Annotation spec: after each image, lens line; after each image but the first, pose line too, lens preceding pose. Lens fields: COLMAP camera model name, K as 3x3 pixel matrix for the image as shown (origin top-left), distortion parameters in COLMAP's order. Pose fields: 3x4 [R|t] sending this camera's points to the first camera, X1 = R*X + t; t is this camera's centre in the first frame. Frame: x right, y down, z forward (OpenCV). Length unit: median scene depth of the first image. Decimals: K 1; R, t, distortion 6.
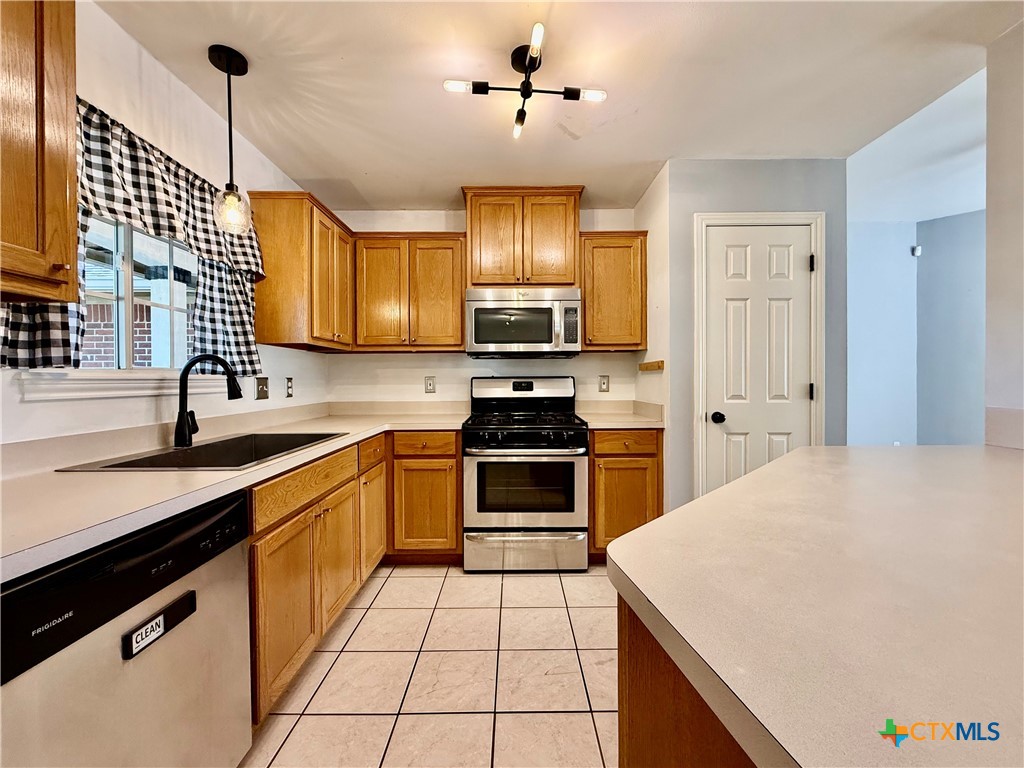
lens RADIAL K [[421.0, 0, 512.2], [0, 421.0, 383.5], [0, 0, 1]] dist [-0.001434, -0.000020]
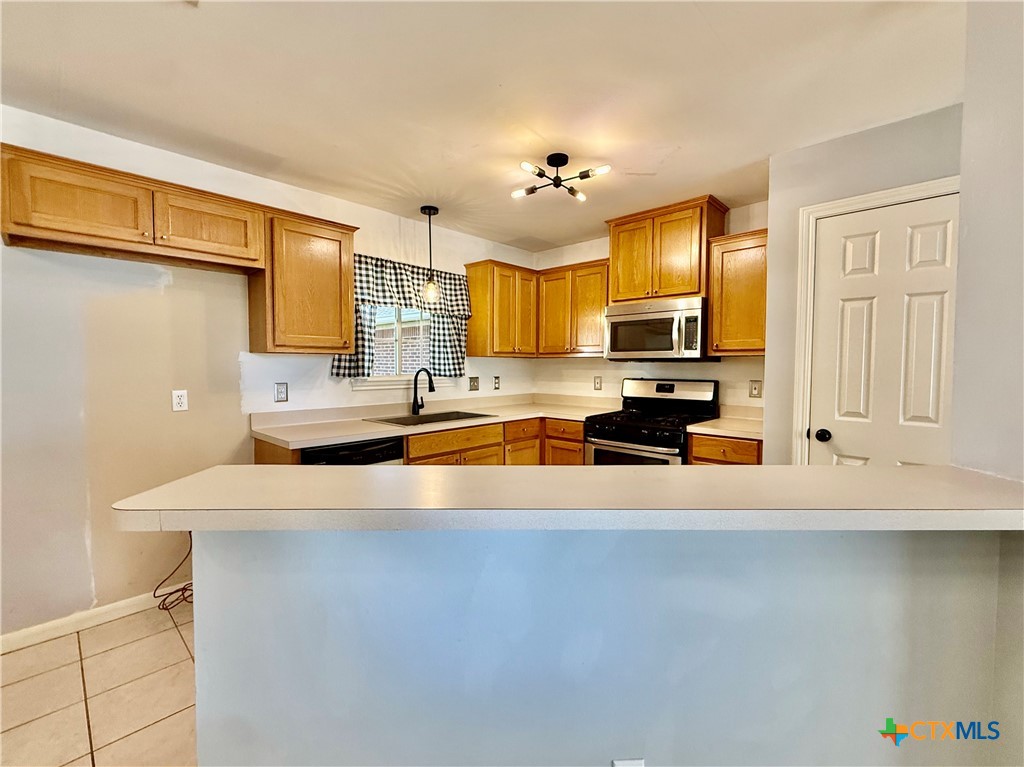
lens RADIAL K [[442.7, 0, 512.0], [0, 442.7, 383.5], [0, 0, 1]] dist [-0.001247, -0.000192]
pose [[0.725266, 0.036881, -0.687481, 0.649728], [-0.012977, 0.999119, 0.039909, -0.057097], [0.688347, -0.020023, 0.725105, -0.124732]]
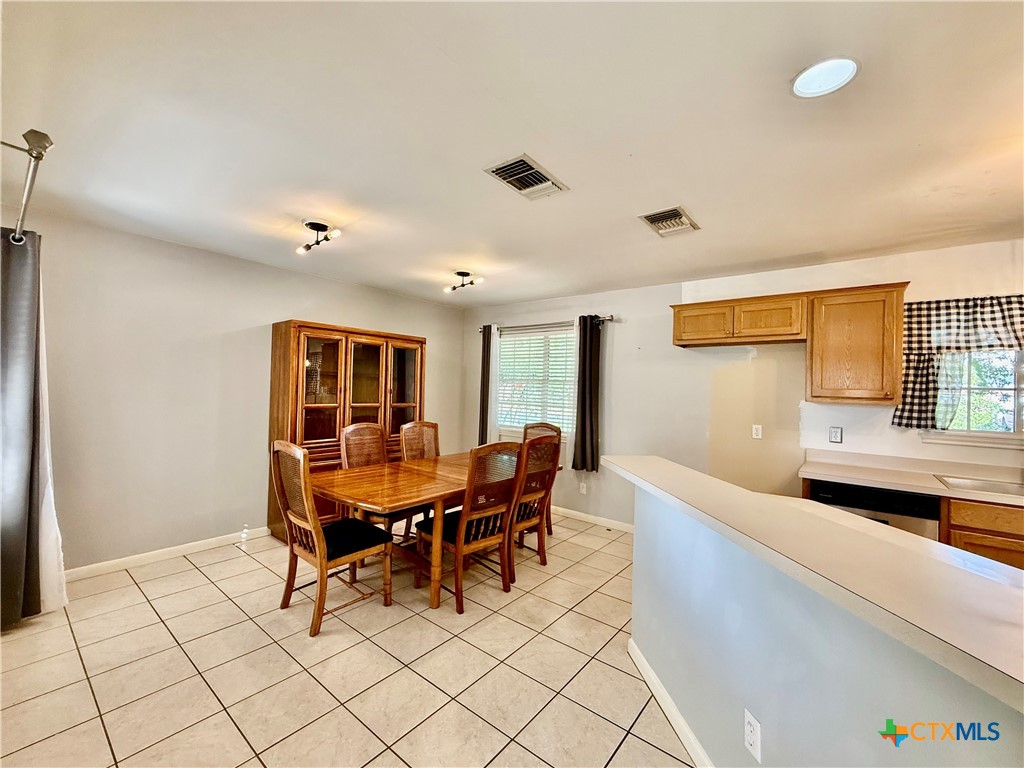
lens RADIAL K [[421.0, 0, 512.2], [0, 421.0, 383.5], [0, 0, 1]] dist [-0.001434, -0.000020]
pose [[-0.624826, -0.023408, -0.780413, 1.072081], [-0.034082, 0.999415, -0.002690, -0.101786], [0.780020, 0.024917, -0.625259, 0.322976]]
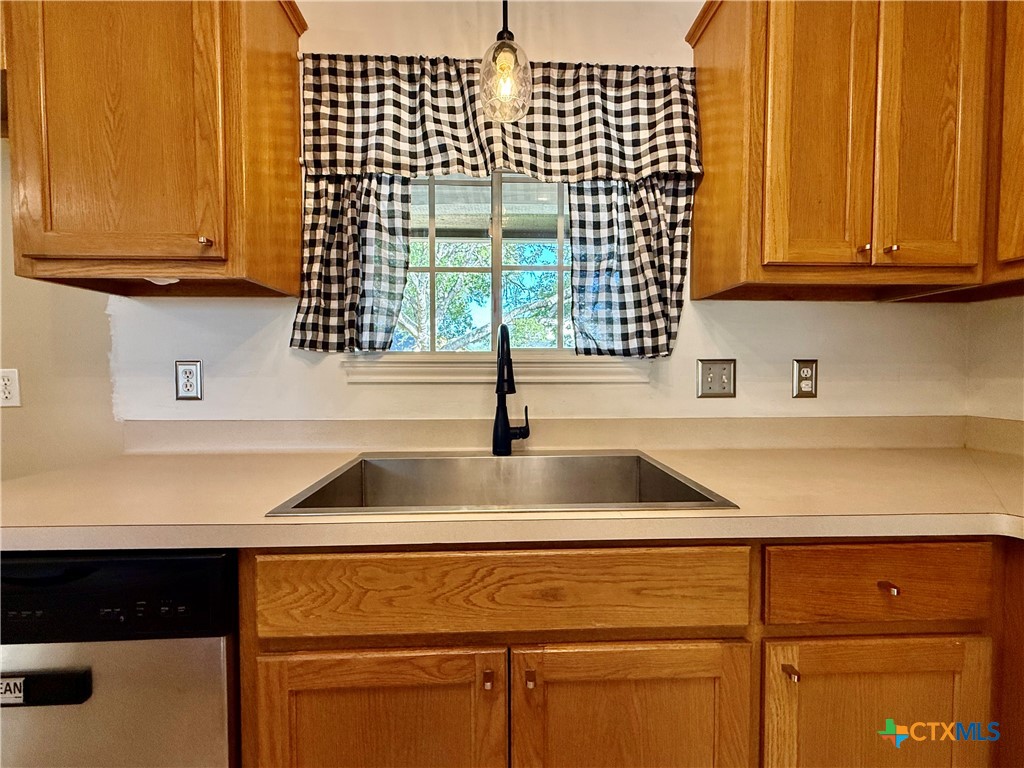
lens RADIAL K [[433.2, 0, 512.0], [0, 433.2, 384.0], [0, 0, 1]] dist [-0.000684, 0.000102]
pose [[0.041584, 0.038821, -0.998381, -0.022363], [-0.010459, 0.999207, 0.038418, -0.000538], [0.999080, 0.008844, 0.041957, 0.668842]]
